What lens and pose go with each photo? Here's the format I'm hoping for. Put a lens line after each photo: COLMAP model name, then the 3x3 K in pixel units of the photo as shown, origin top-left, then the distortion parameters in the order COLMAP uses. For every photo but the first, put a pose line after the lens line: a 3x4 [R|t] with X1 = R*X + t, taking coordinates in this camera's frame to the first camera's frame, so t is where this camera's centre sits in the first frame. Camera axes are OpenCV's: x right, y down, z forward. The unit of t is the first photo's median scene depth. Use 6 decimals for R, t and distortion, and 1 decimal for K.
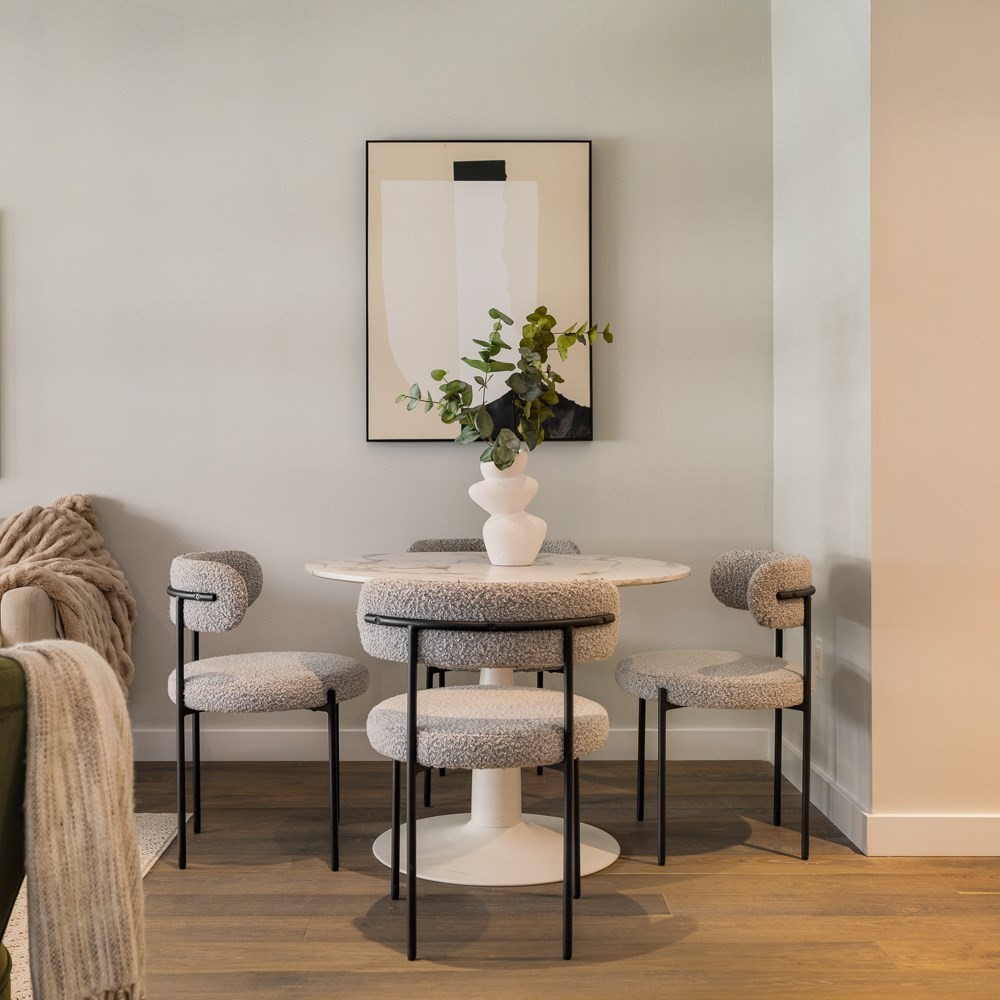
lens RADIAL K [[1293.2, 0, 463.4], [0, 1293.2, 446.4], [0, 0, 1]] dist [-0.005624, 0.000000]
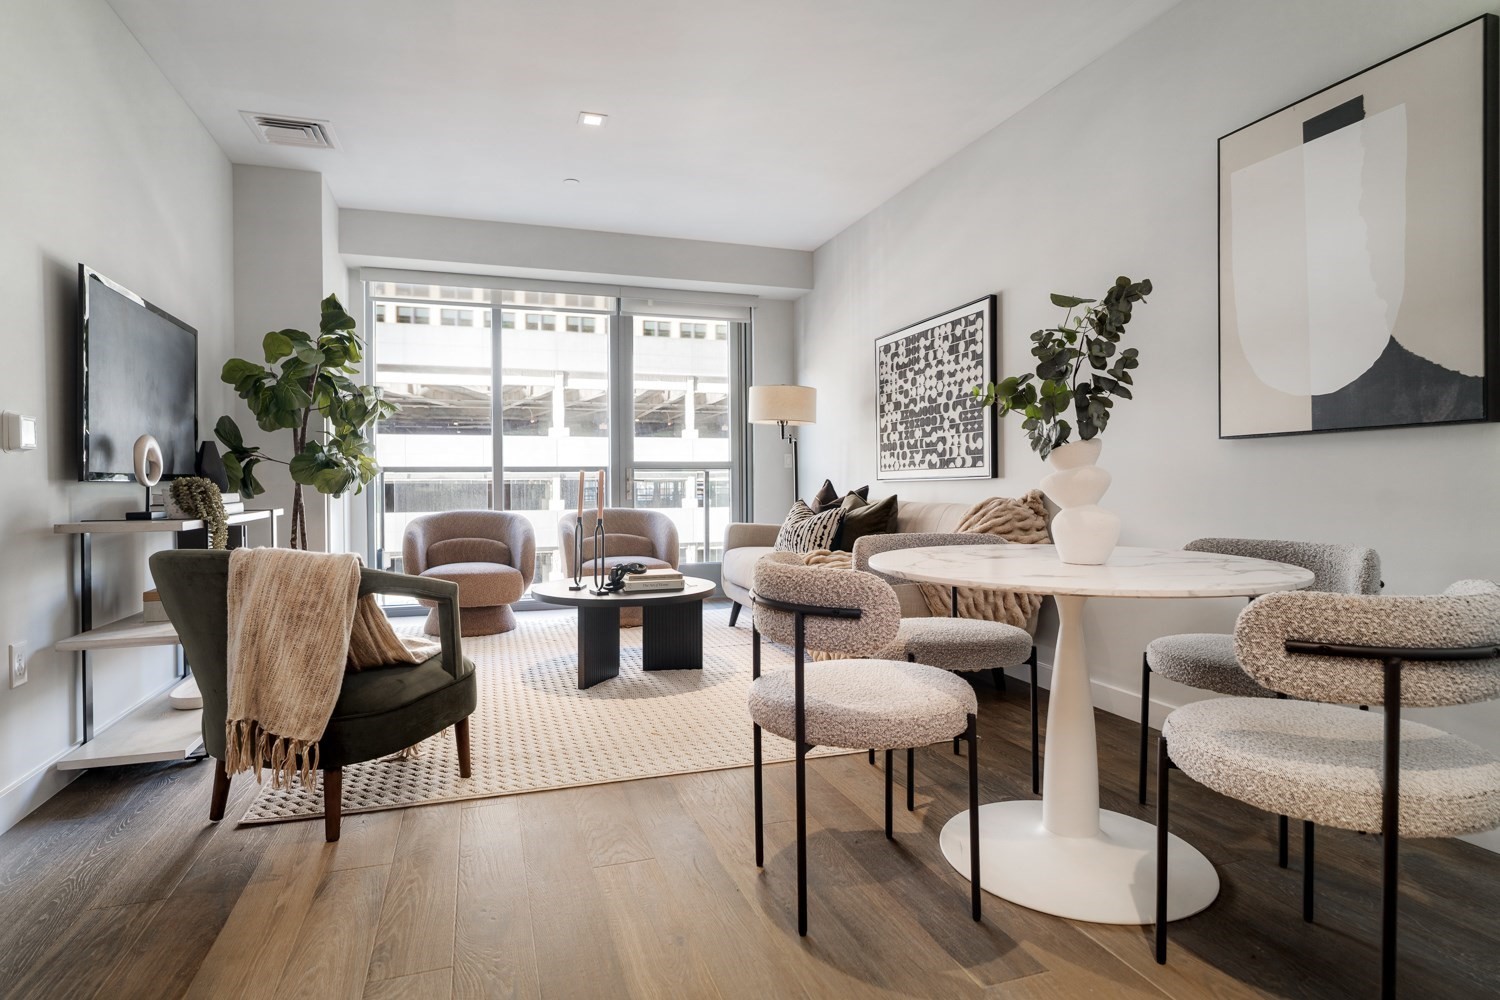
lens RADIAL K [[797.2, 0, 753.9], [0, 797.2, 483.1], [0, 0, 1]] dist [-0.006980, 0.002421]
pose [[0.326660, 0.000030, -0.945142, 0.424539], [0.020483, 0.999765, 0.007111, 0.020969], [0.944920, -0.021682, 0.326582, 0.490363]]
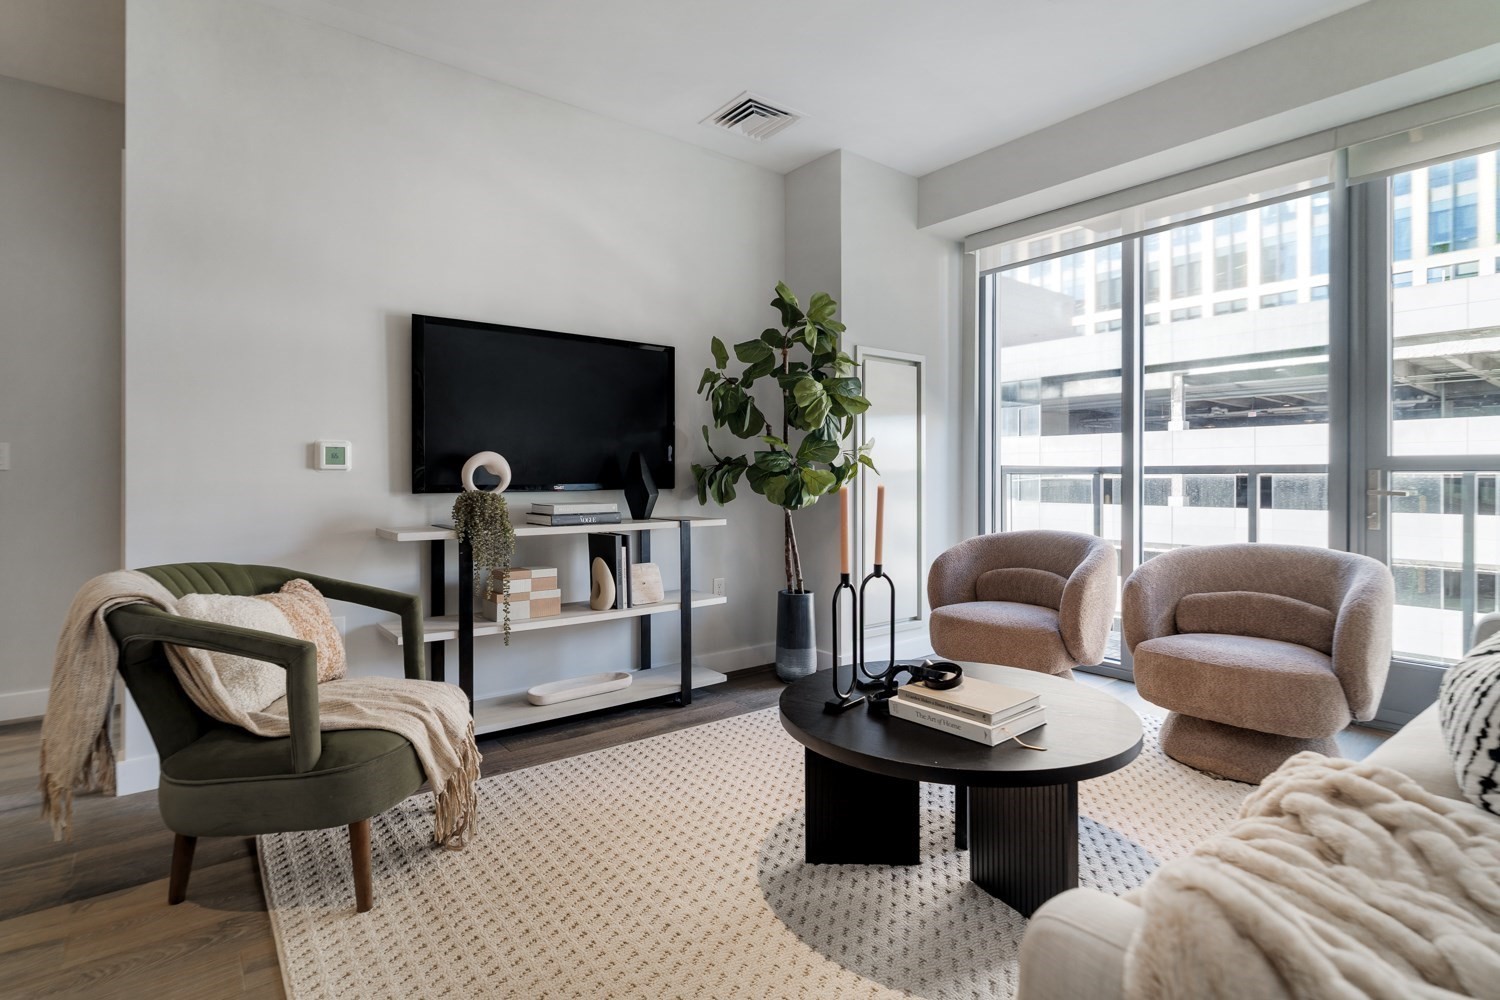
lens RADIAL K [[746.8, 0, 760.0], [0, 746.8, 474.6], [0, 0, 1]] dist [-0.008455, -0.003627]
pose [[-0.782286, -0.001888, -0.622917, -0.147040], [0.009636, 0.999839, -0.015131, 0.009400], [0.622845, -0.017839, -0.782142, 0.953785]]
